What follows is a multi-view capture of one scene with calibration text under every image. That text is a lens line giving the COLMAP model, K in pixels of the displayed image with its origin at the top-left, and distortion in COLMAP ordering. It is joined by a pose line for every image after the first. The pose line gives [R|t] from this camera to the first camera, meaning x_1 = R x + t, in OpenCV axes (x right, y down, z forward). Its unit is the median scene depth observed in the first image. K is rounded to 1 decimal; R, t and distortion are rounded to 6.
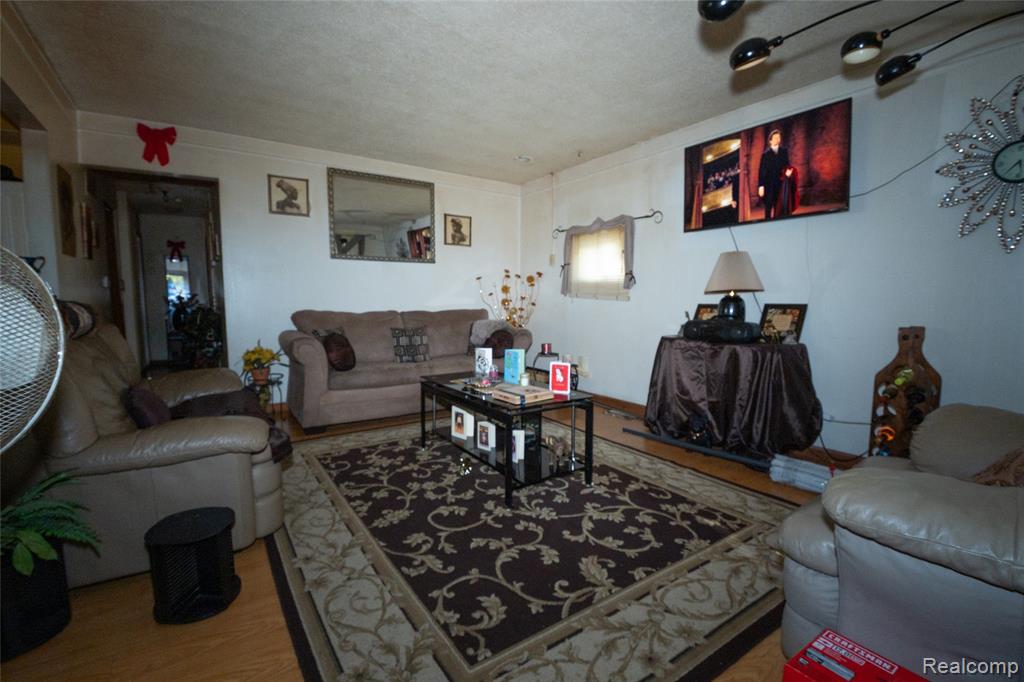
lens RADIAL K [[447.2, 0, 501.1], [0, 447.2, 337.7], [0, 0, 1]] dist [0.004076, -0.014636]
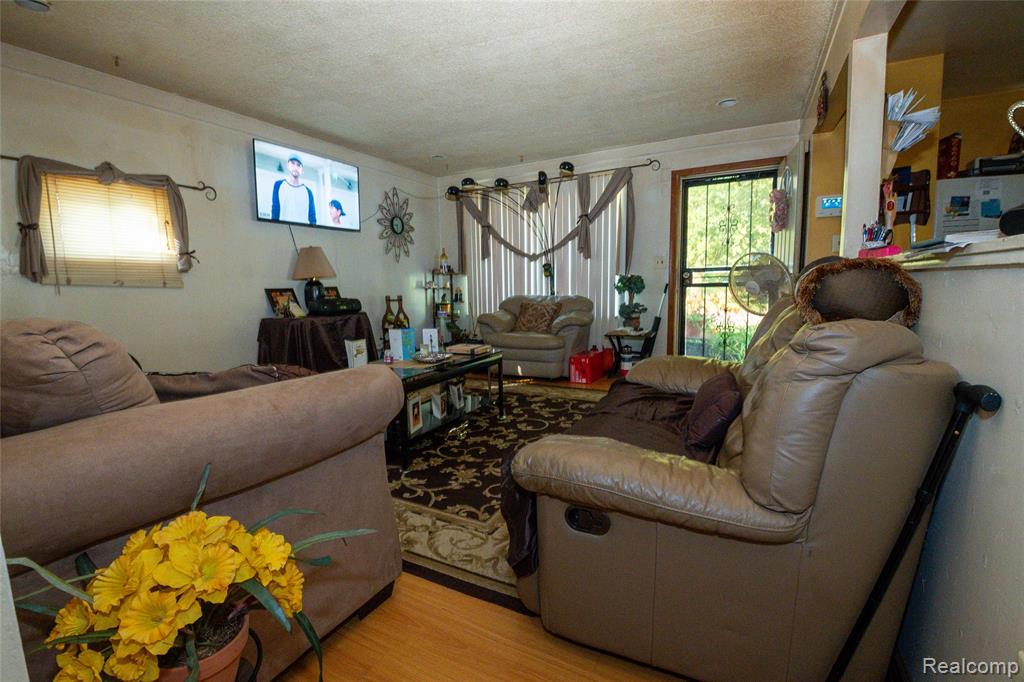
lens RADIAL K [[461.6, 0, 490.5], [0, 461.6, 338.3], [0, 0, 1]] dist [-0.038252, -0.000170]
pose [[-0.456398, -0.097058, 0.884466, -1.225960], [0.093845, 0.983238, 0.156322, -0.119946], [-0.884813, 0.154348, -0.439639, 1.564979]]
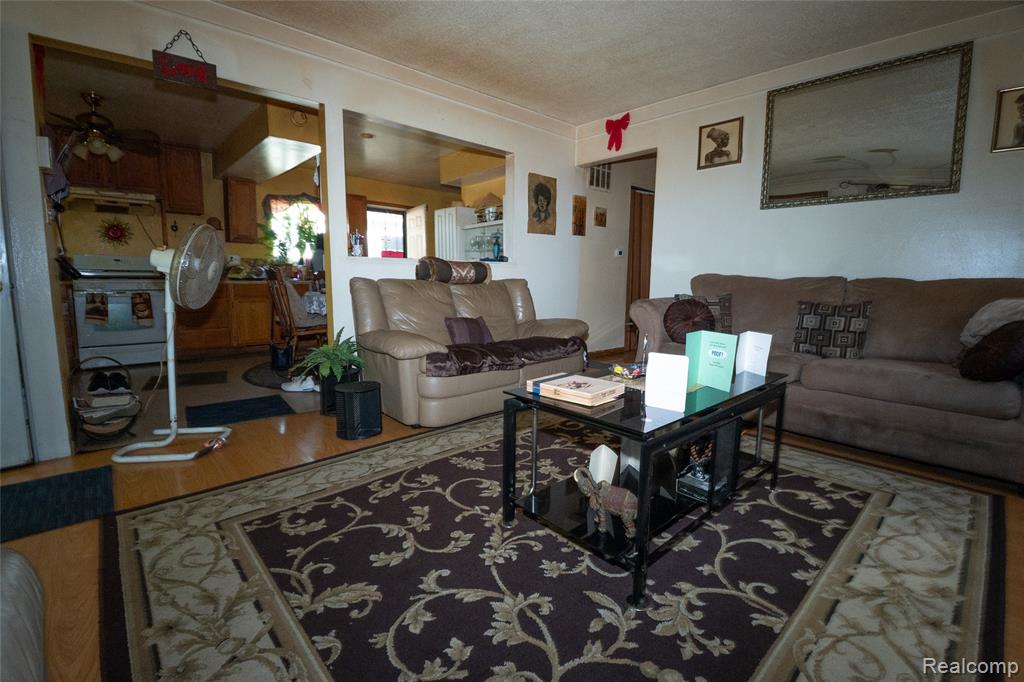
lens RADIAL K [[447.2, 0, 501.1], [0, 447.2, 337.7], [0, 0, 1]] dist [0.004076, -0.014636]
pose [[0.154651, 0.143396, -0.977507, 0.662921], [-0.089716, 0.987361, 0.130648, -0.025330], [0.983887, 0.067493, 0.165562, 0.787445]]
